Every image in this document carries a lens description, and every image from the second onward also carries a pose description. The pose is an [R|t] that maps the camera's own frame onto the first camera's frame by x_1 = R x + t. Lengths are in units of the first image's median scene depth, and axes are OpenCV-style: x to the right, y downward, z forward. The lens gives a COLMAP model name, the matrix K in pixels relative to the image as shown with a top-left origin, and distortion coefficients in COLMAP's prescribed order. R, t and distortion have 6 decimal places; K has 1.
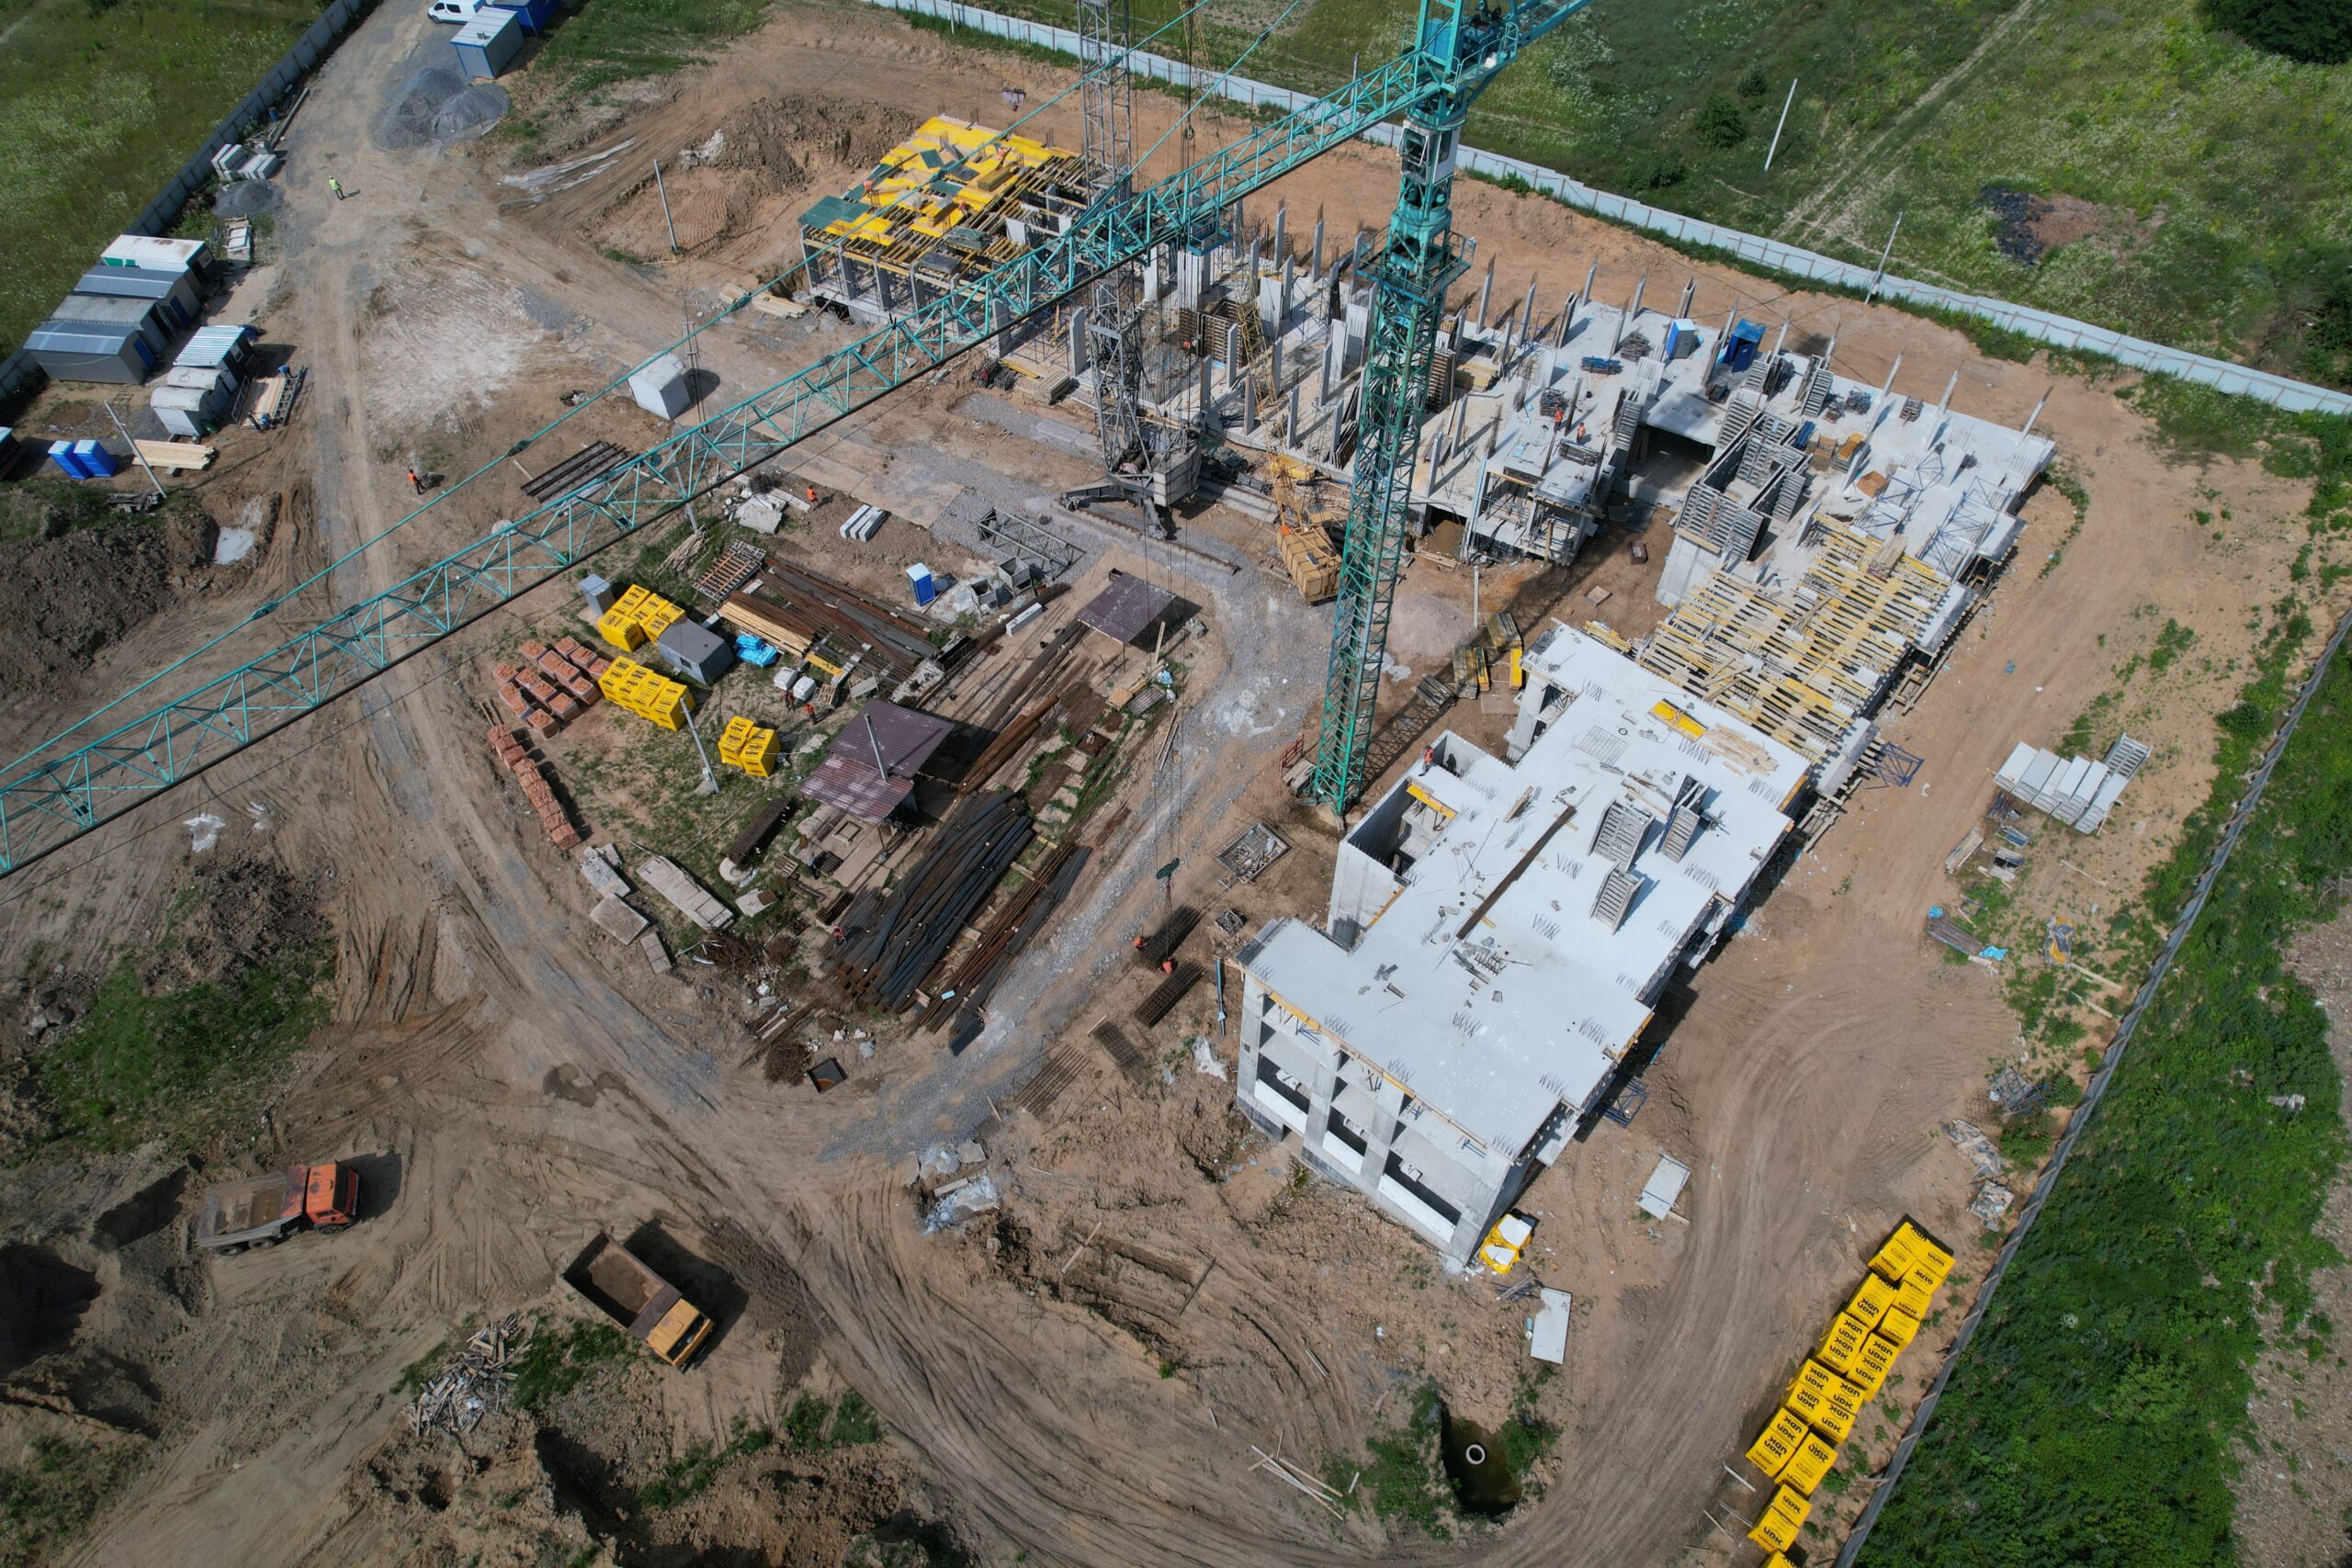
lens RADIAL K [[1537.4, 0, 1176.2], [0, 1537.4, 789.0], [0, 0, 1]] dist [-0.075009, 0.071900]
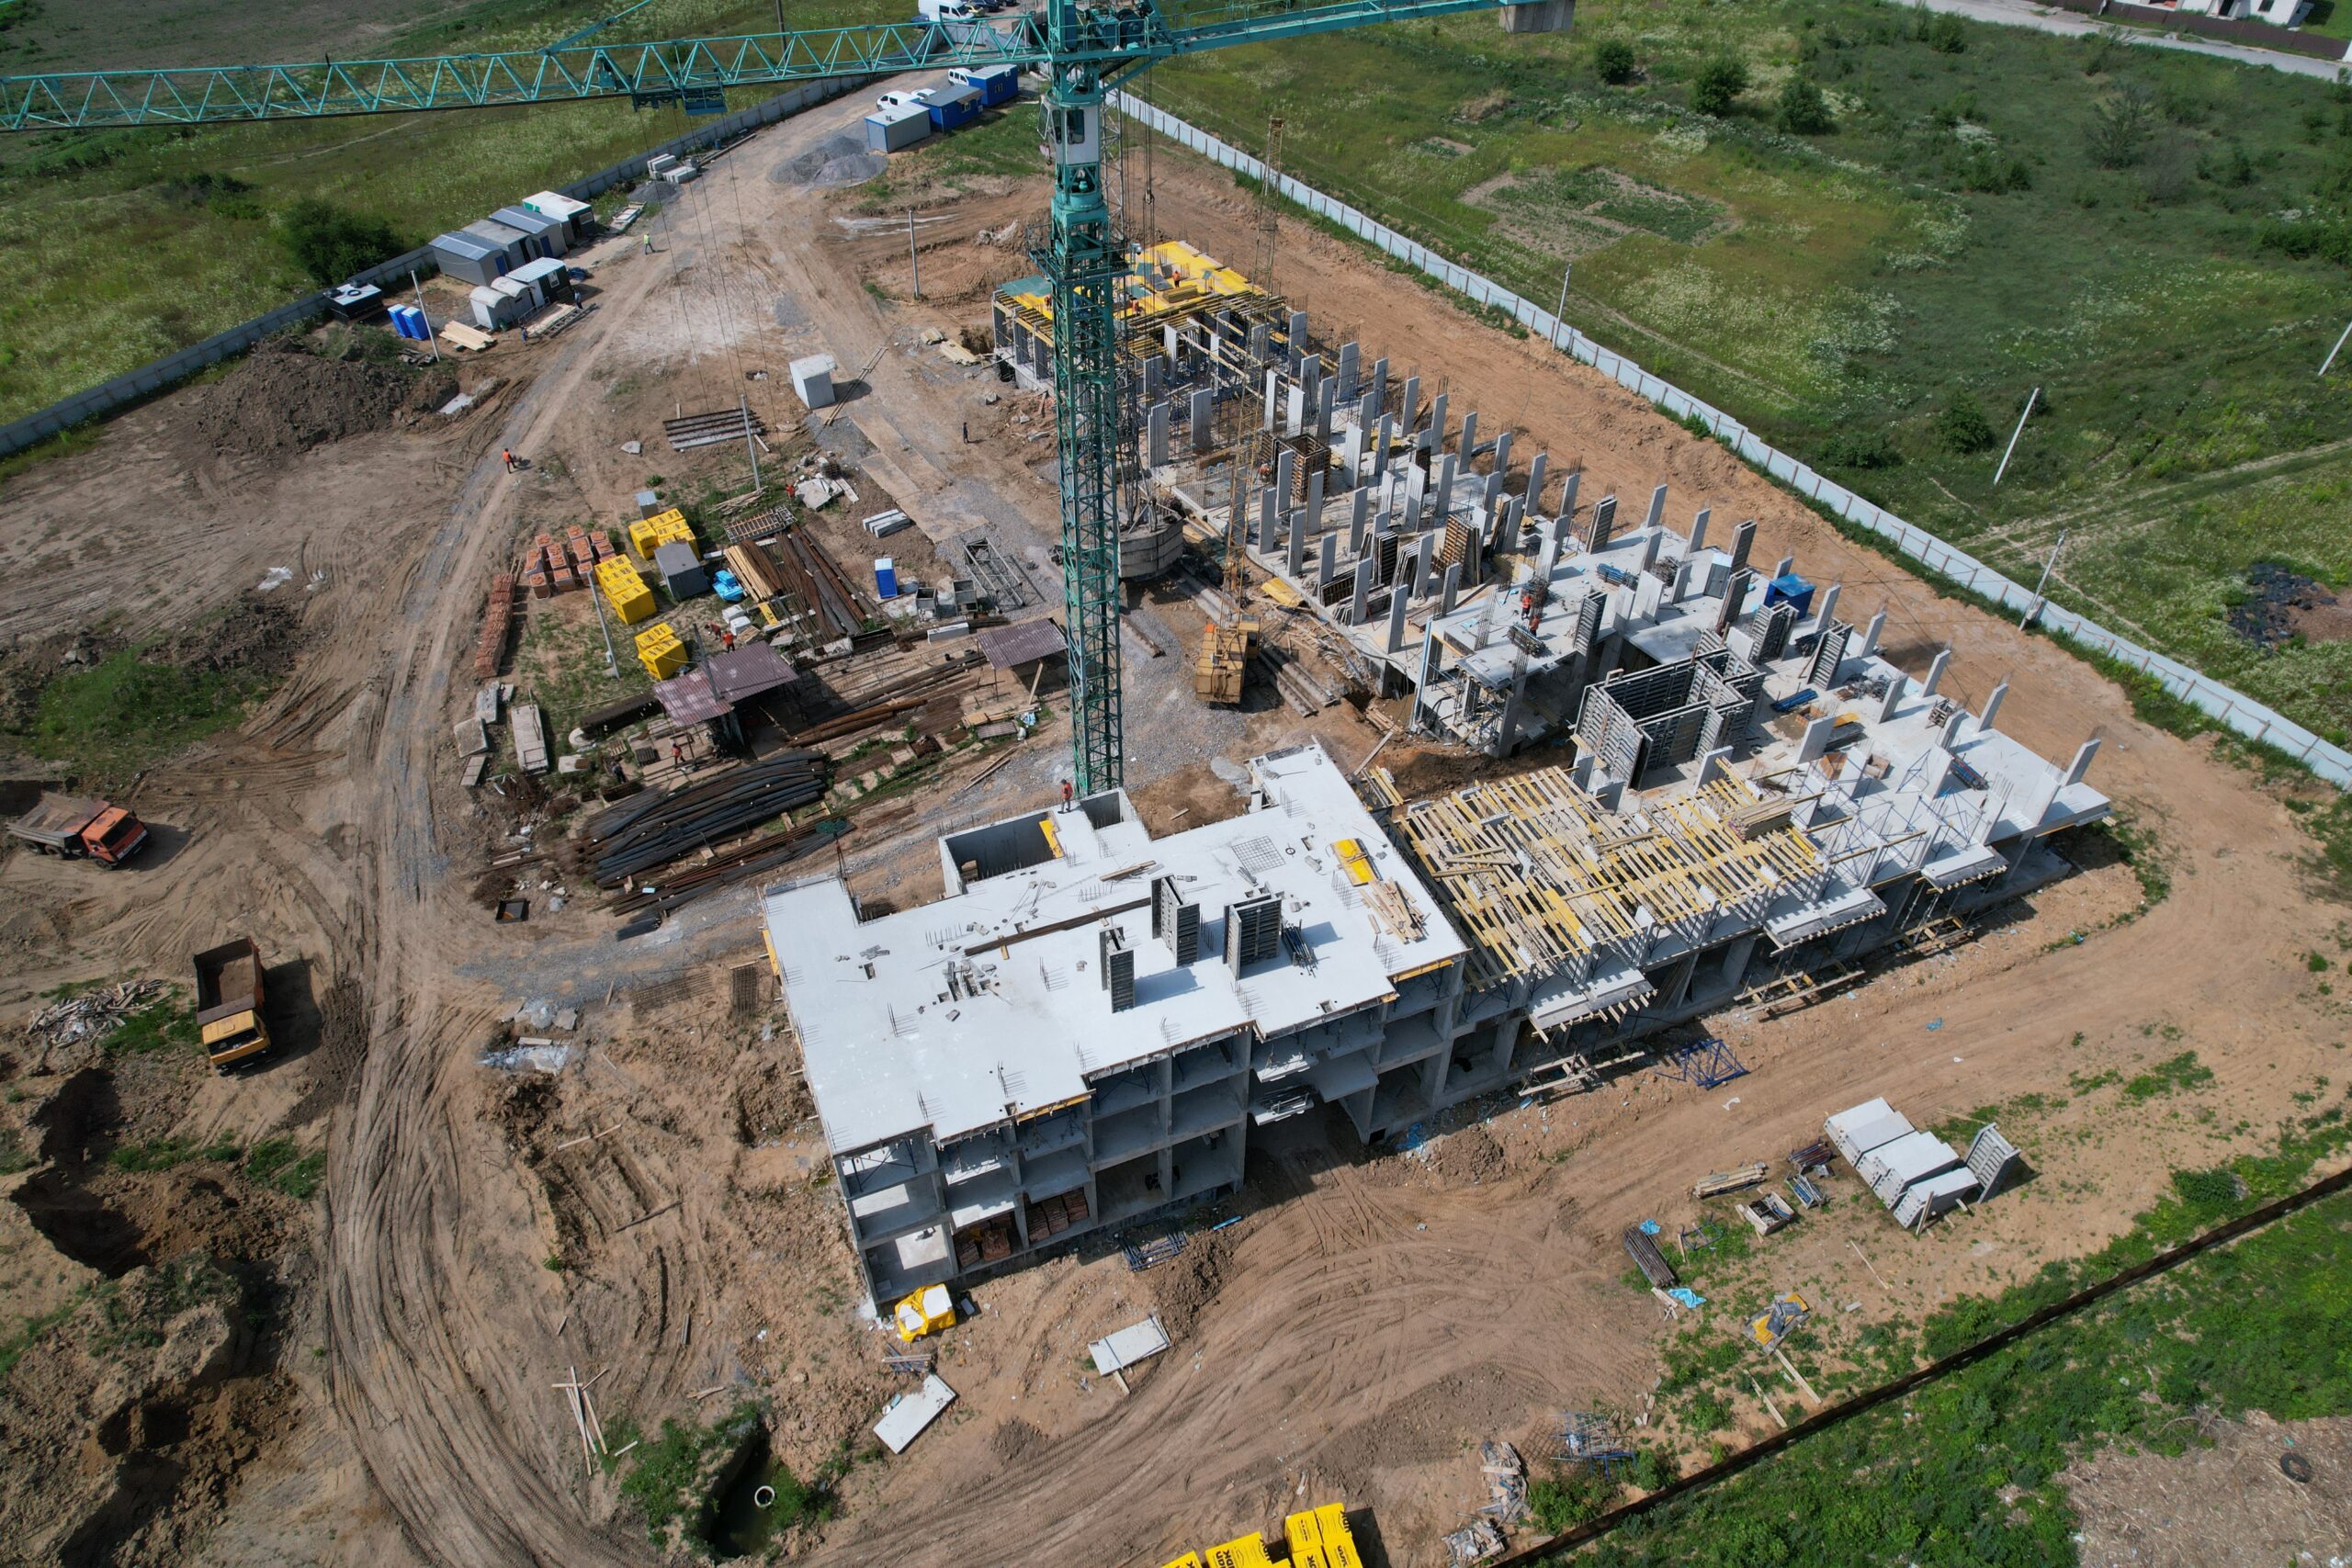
lens RADIAL K [[1537.4, 0, 1161.9], [0, 1537.4, 773.5], [0, 0, 1]] dist [-0.075009, 0.071900]
pose [[0.884042, 0.314695, -0.345597, 0.429395], [-0.372401, 0.921055, -0.113908, 0.042773], [0.282468, 0.229401, 0.931444, 0.097978]]
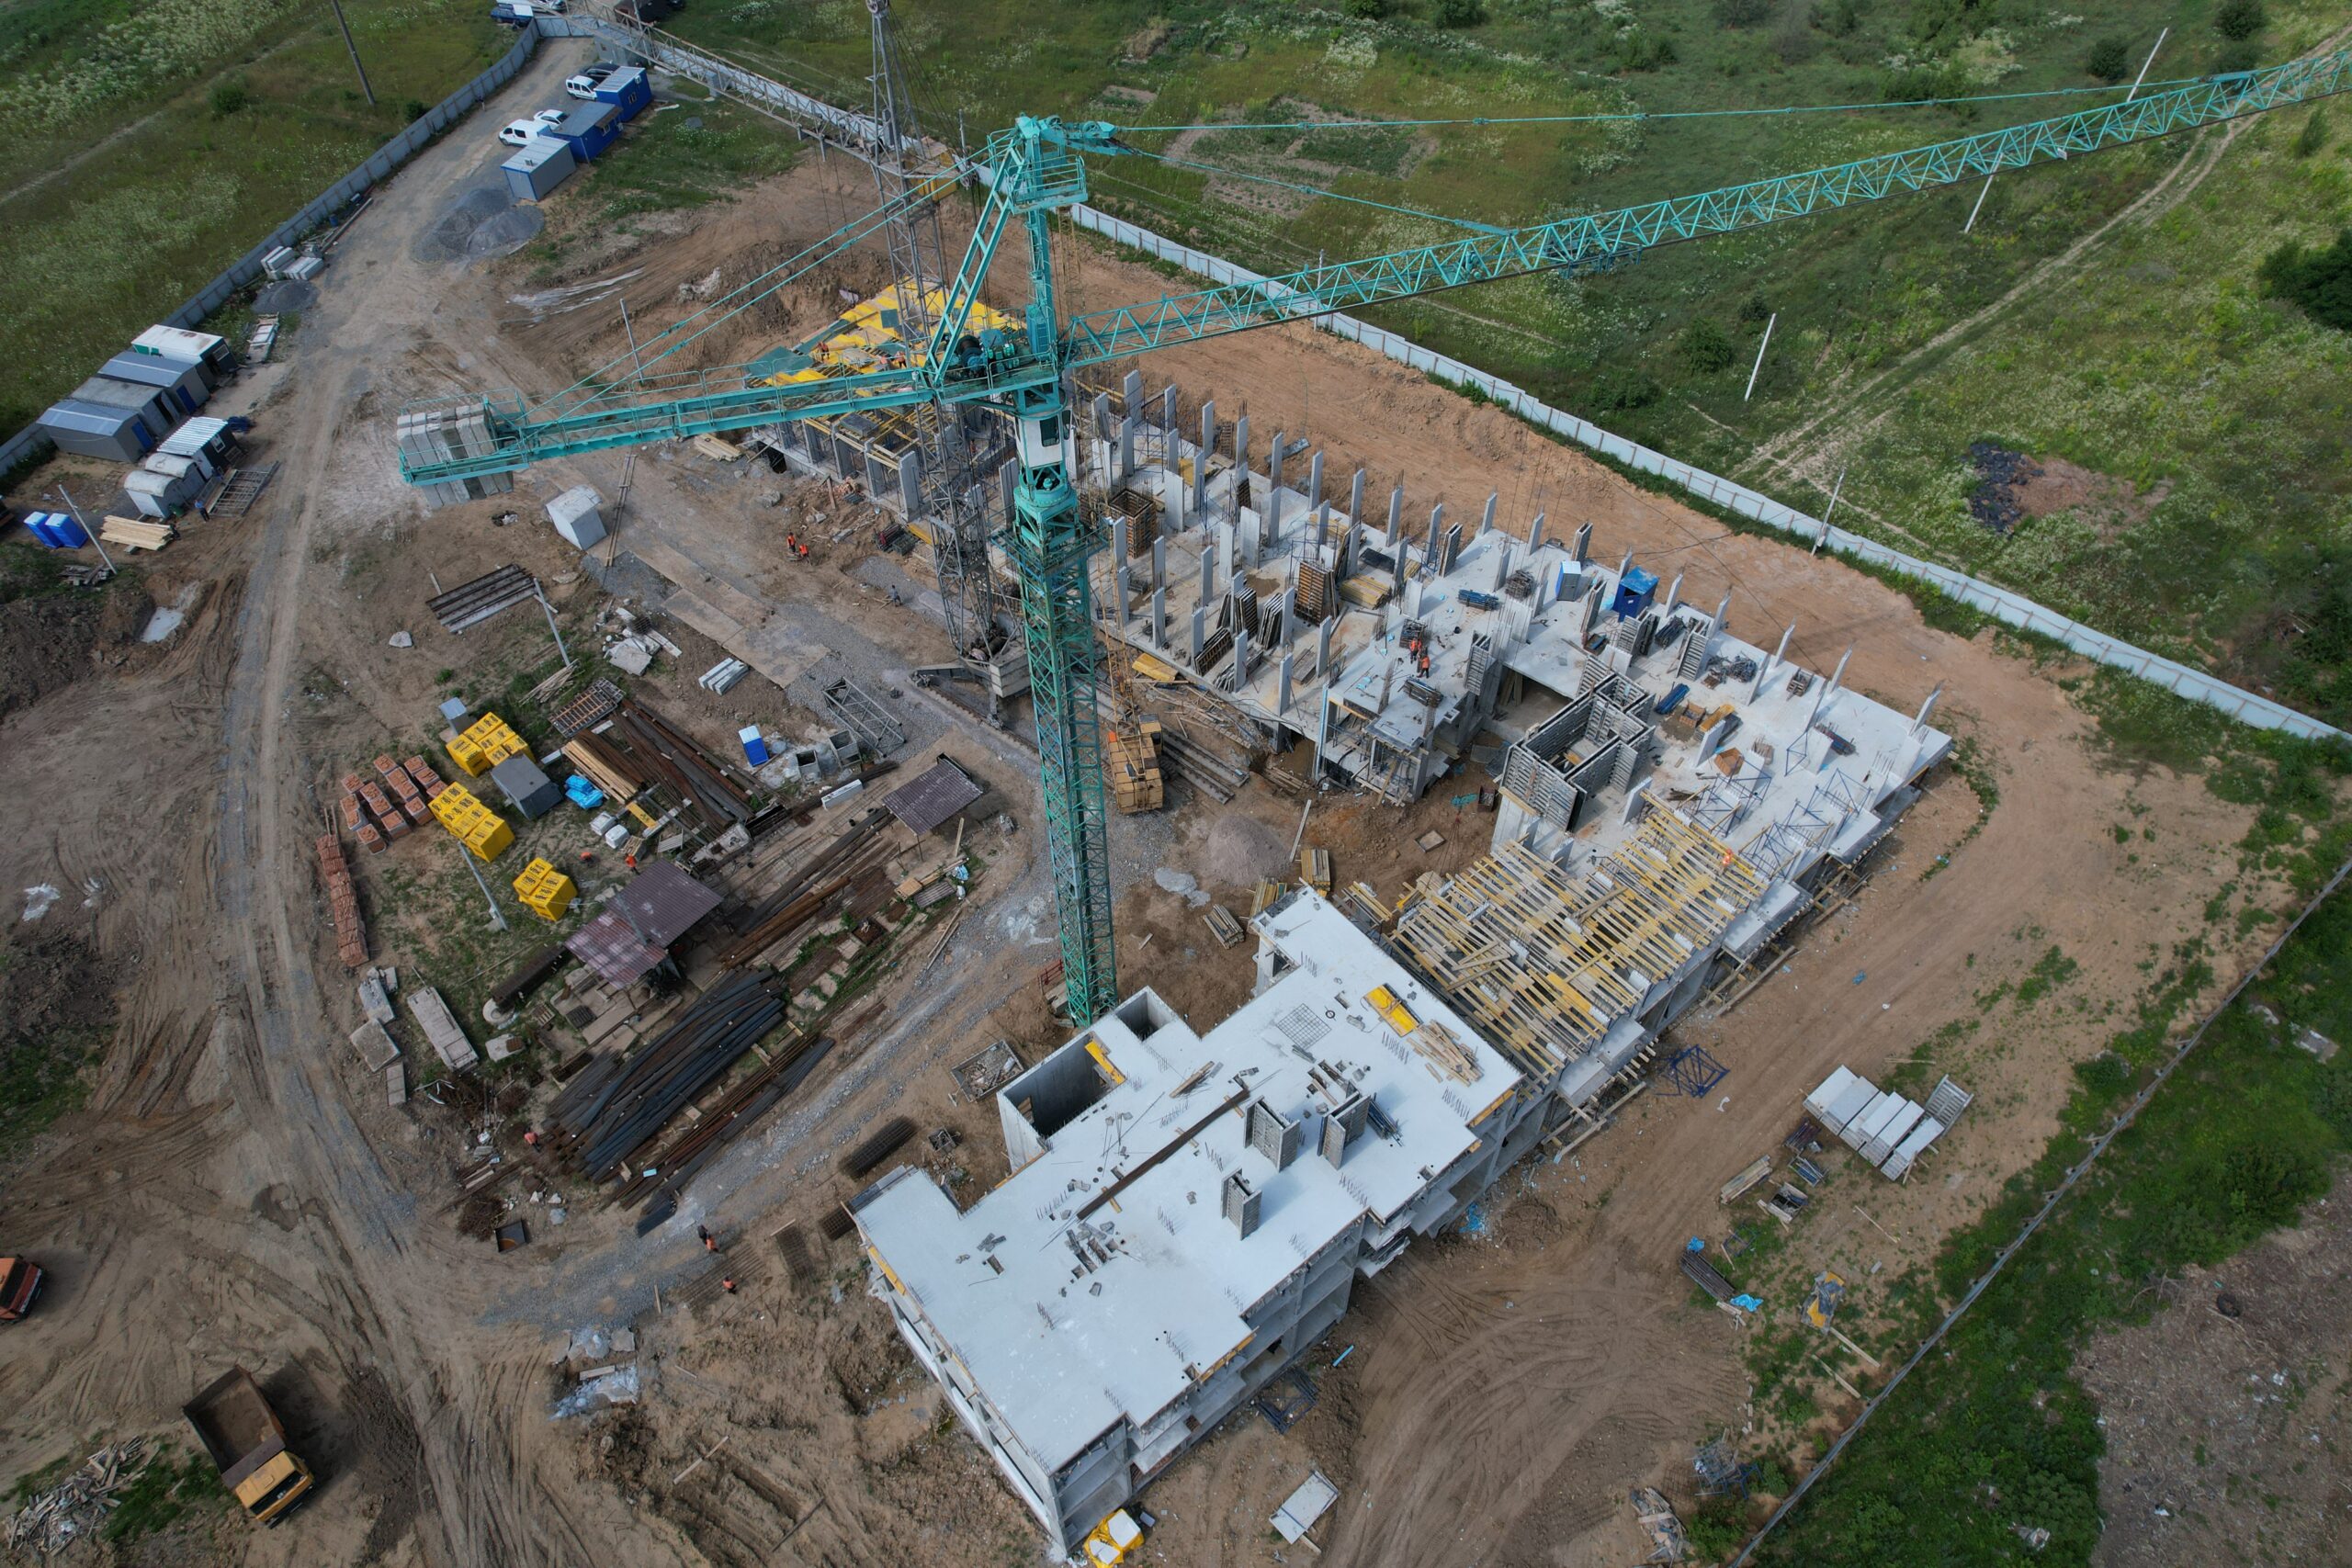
lens RADIAL K [[1537.4, 0, 1172.0], [0, 1537.4, 784.7], [0, 0, 1]] dist [-0.075009, 0.071900]
pose [[0.985346, 0.123761, -0.117373, 0.236762], [-0.130702, 0.989984, -0.053376, -0.094073], [0.109591, 0.067935, 0.991652, 0.030079]]
